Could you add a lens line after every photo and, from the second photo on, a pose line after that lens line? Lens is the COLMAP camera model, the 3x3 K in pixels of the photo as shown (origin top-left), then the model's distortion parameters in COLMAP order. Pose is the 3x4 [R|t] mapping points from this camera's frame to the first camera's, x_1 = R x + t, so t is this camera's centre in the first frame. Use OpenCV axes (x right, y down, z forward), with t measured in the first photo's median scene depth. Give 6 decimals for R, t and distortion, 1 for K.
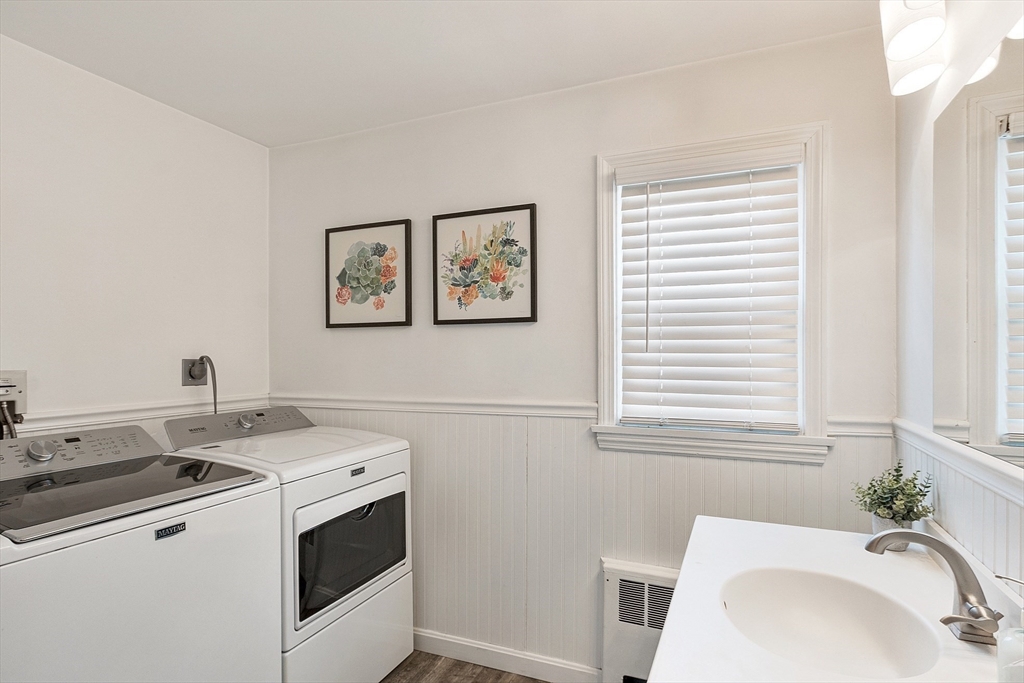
lens RADIAL K [[542.5, 0, 509.5], [0, 542.5, 349.2], [0, 0, 1]] dist [-0.007782, 0.000531]
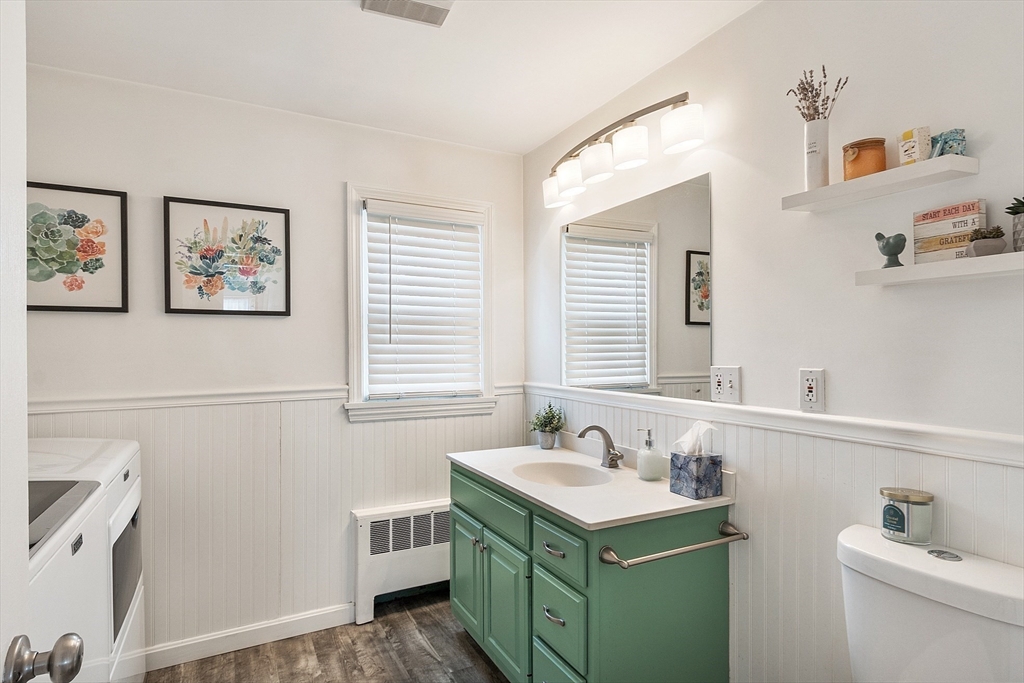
lens RADIAL K [[542.5, 0, 509.7], [0, 542.5, 344.7], [0, 0, 1]] dist [-0.007782, 0.000531]
pose [[0.620698, 0.009726, 0.783990, -0.539909], [-0.001339, 0.999935, -0.011345, 0.020473], [-0.784049, 0.005992, 0.620670, -0.042952]]
